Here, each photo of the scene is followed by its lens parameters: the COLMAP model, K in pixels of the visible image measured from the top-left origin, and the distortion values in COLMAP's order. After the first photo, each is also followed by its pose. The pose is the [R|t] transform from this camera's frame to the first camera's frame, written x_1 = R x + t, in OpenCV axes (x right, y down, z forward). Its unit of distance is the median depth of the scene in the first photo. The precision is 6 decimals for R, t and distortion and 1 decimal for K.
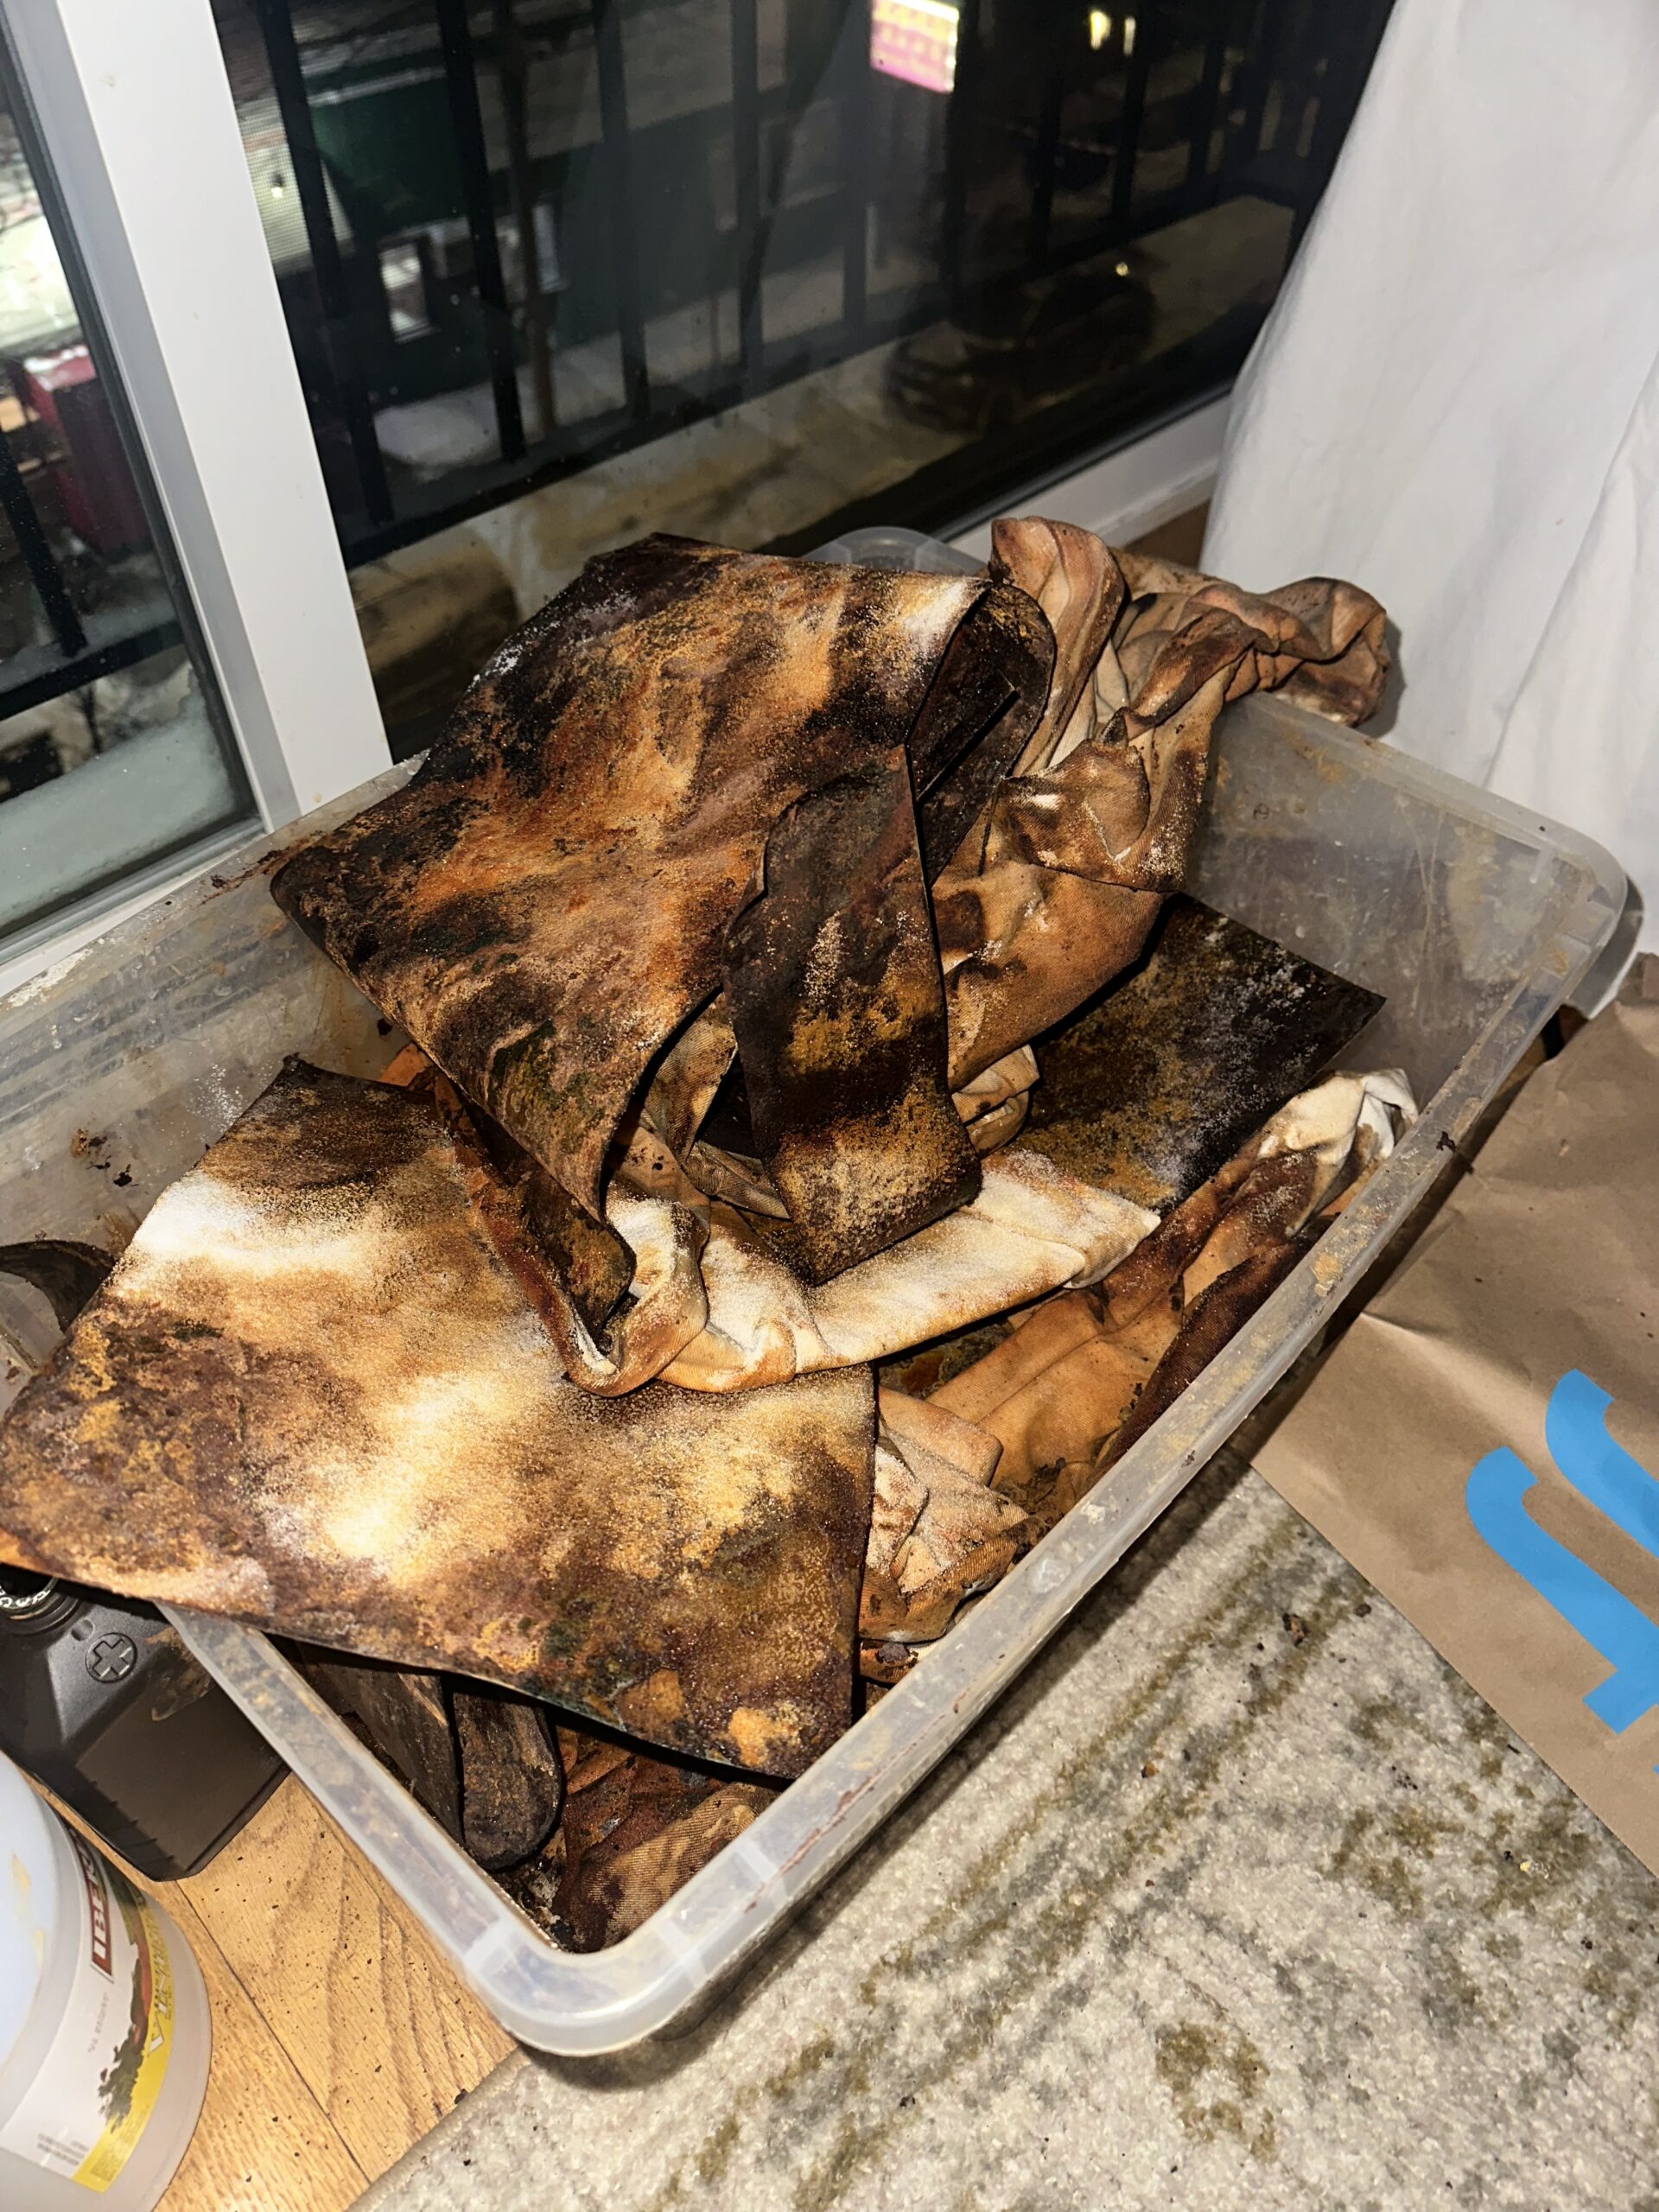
lens RADIAL K [[1641.0, 0, 829.5], [0, 1641.0, 1106.0], [0, 0, 1]] dist [0.116567, -0.000225]
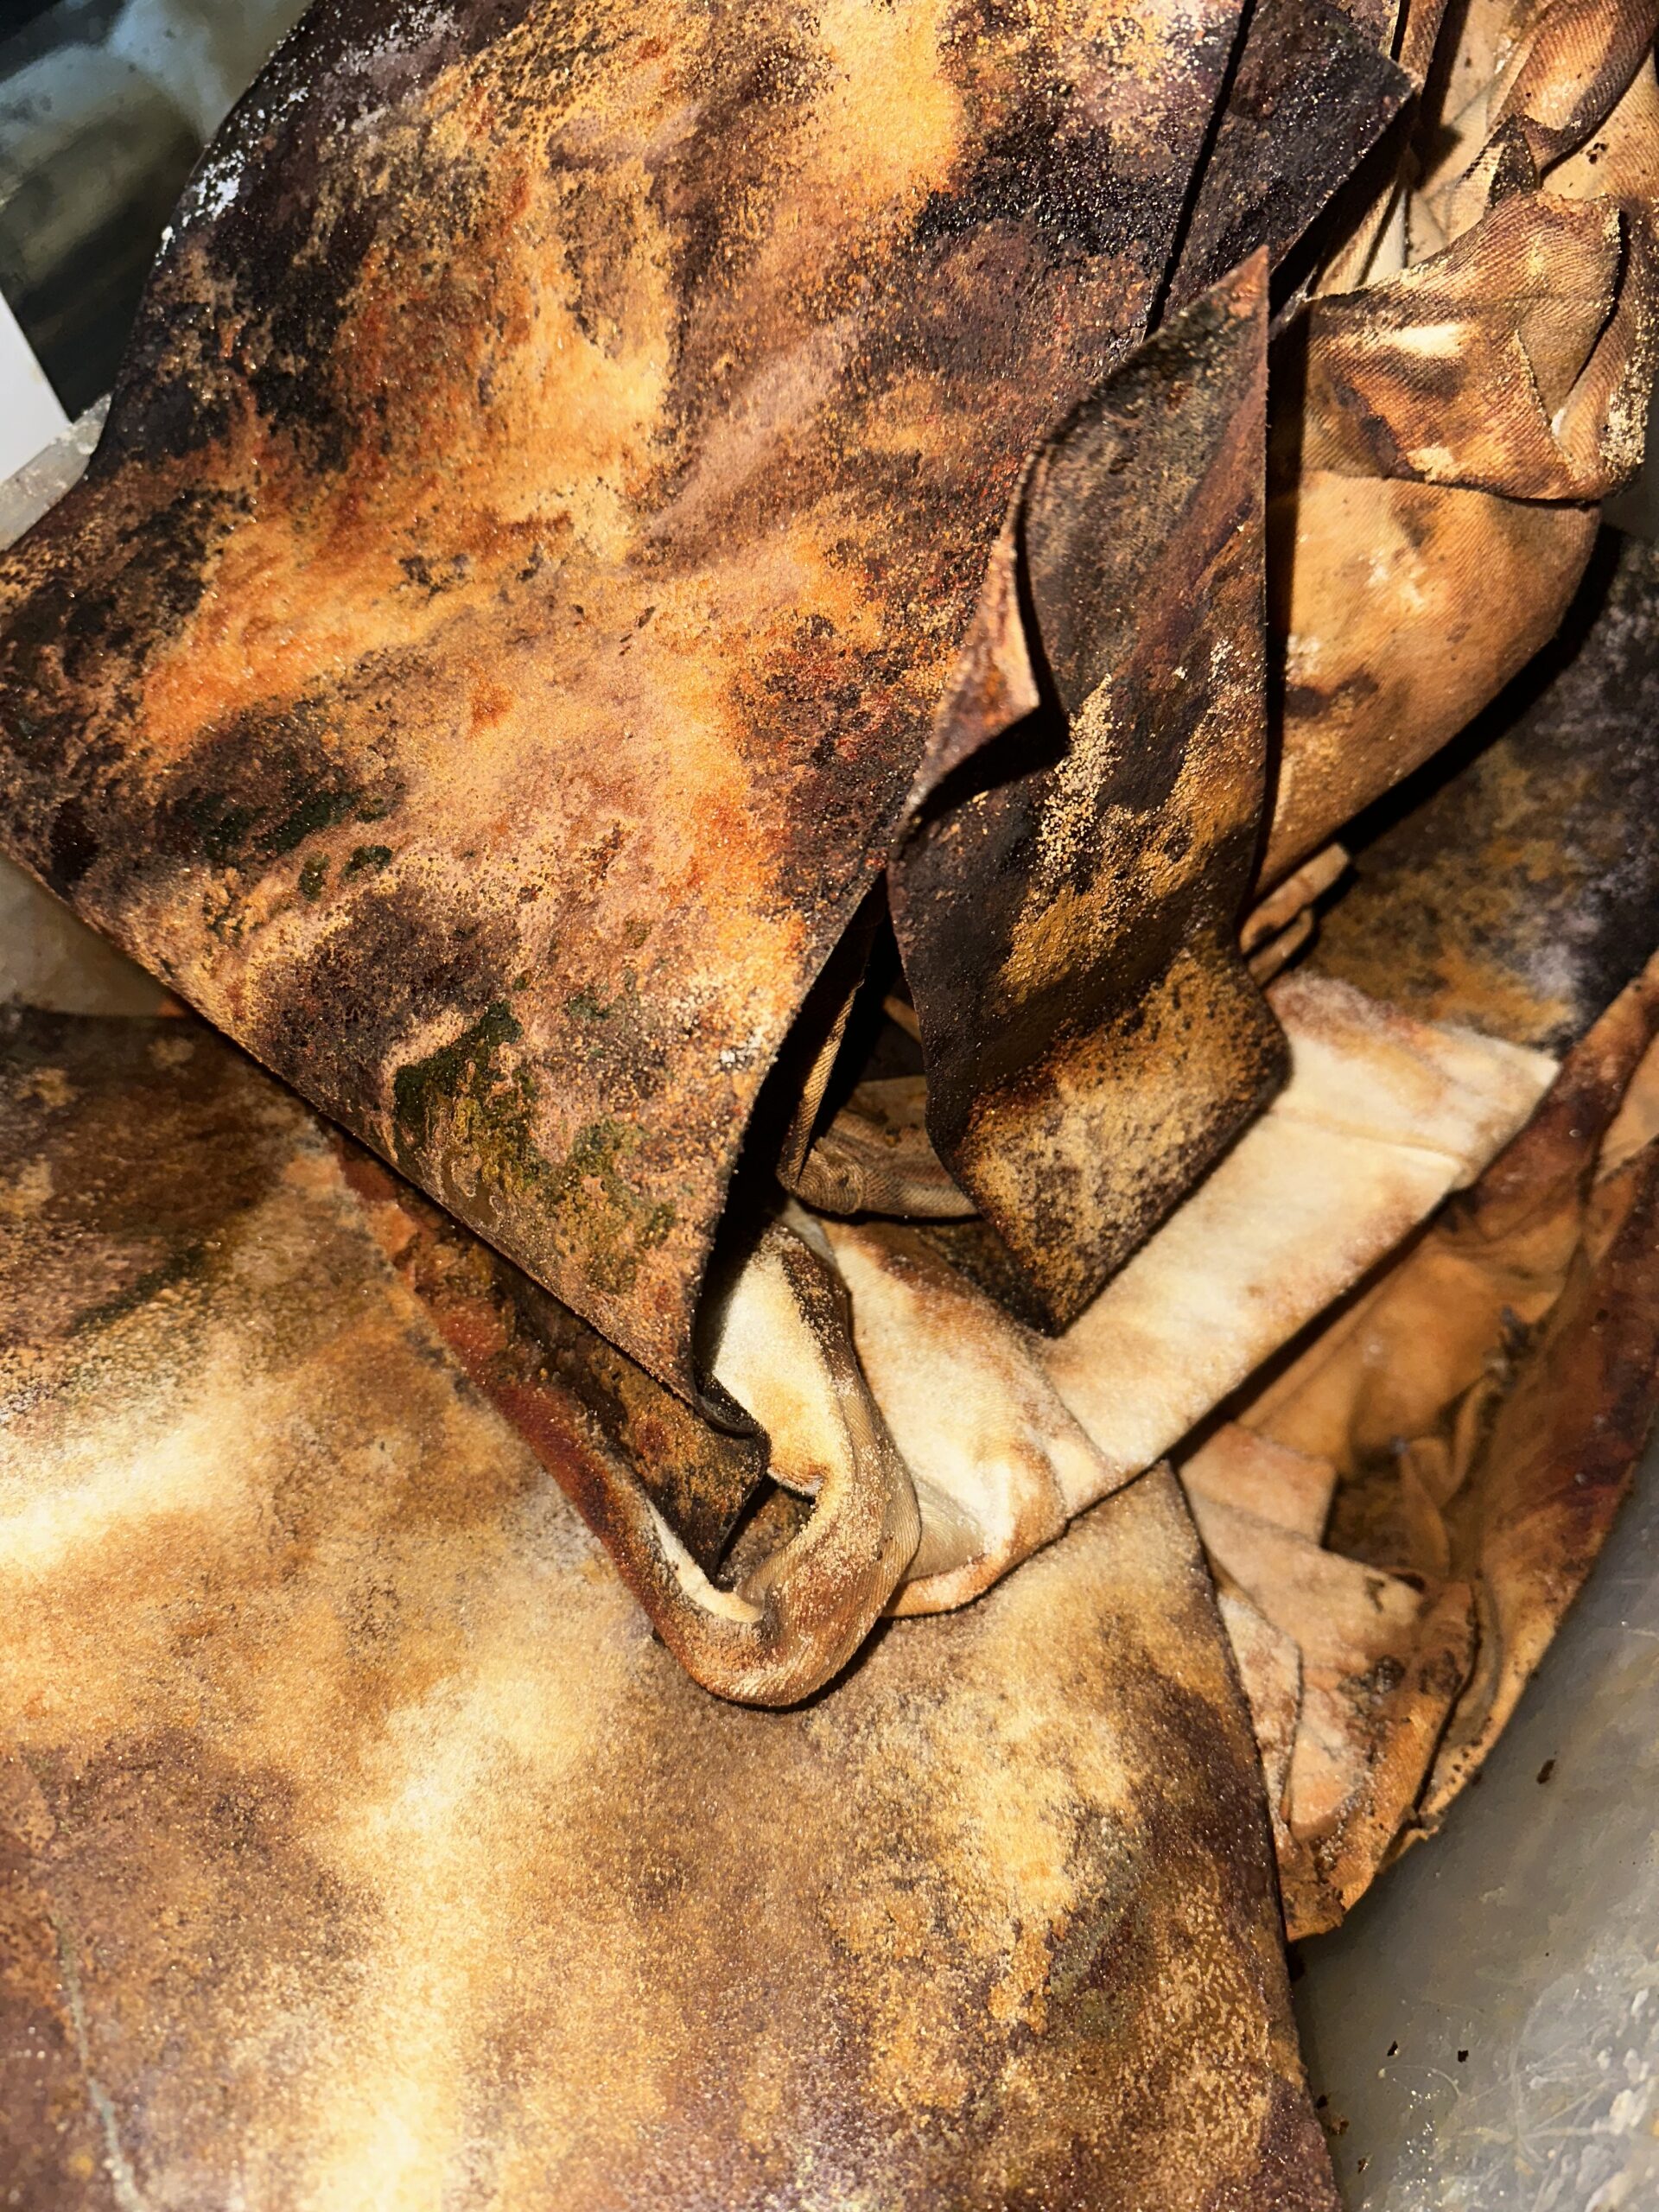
lens RADIAL K [[1620.7, 0, 829.5], [0, 1620.7, 1106.0], [0, 0, 1]] dist [0.040672, -0.096288]
pose [[0.983178, -0.171250, 0.063524, -0.104482], [0.148482, 0.951894, 0.268051, -0.123314], [-0.106372, -0.254110, 0.961308, 0.503982]]
